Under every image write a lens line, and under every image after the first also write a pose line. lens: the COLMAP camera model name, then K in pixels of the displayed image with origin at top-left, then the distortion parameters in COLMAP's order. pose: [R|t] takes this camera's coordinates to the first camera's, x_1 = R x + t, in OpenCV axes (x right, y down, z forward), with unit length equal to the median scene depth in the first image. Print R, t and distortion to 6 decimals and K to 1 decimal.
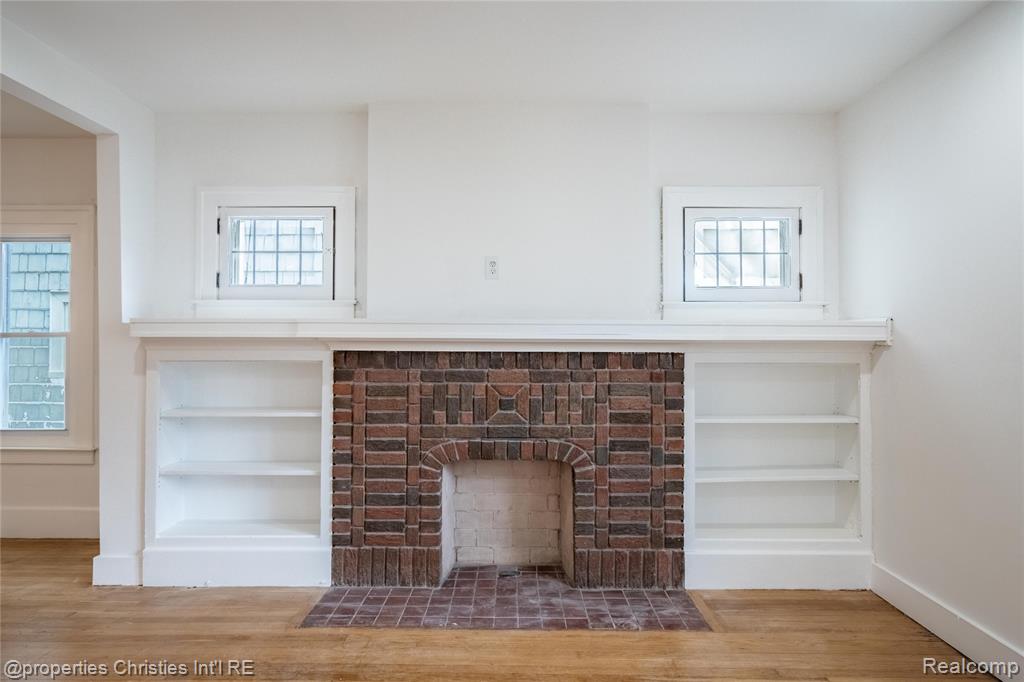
lens RADIAL K [[599.1, 0, 520.9], [0, 599.1, 338.6], [0, 0, 1]] dist [0.005146, -0.003556]
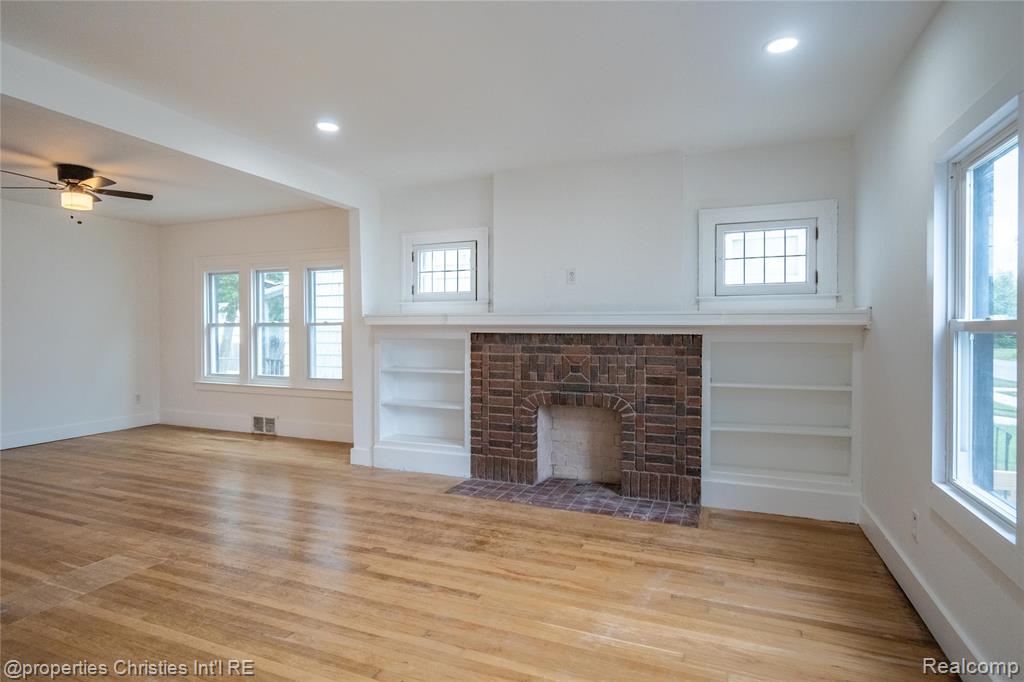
lens RADIAL K [[535.7, 0, 524.0], [0, 535.7, 340.2], [0, 0, 1]] dist [0.000292, -0.006773]
pose [[0.933023, 0.006064, -0.359765, 0.334905], [0.004388, 0.999592, 0.028227, 0.000330], [0.359789, -0.027915, 0.932616, -0.285974]]
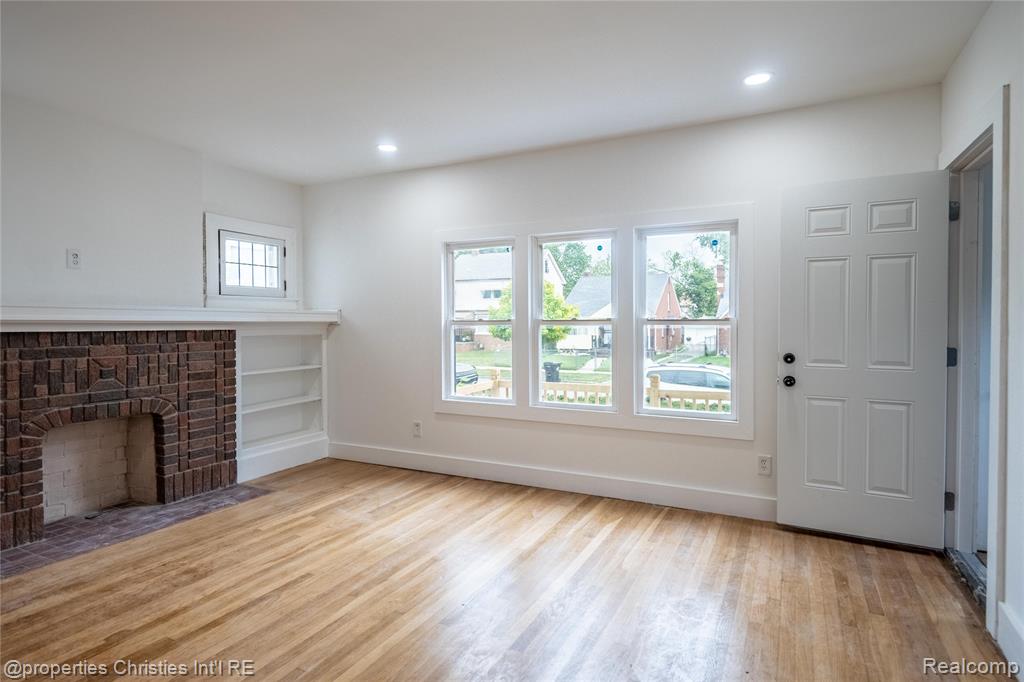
lens RADIAL K [[535.7, 0, 520.8], [0, 535.7, 331.5], [0, 0, 1]] dist [0.000292, -0.006773]
pose [[0.440447, -0.019598, 0.897565, -0.634284], [-0.001459, 0.999745, 0.022545, -0.003780], [-0.897778, -0.011239, 0.440306, -0.253231]]
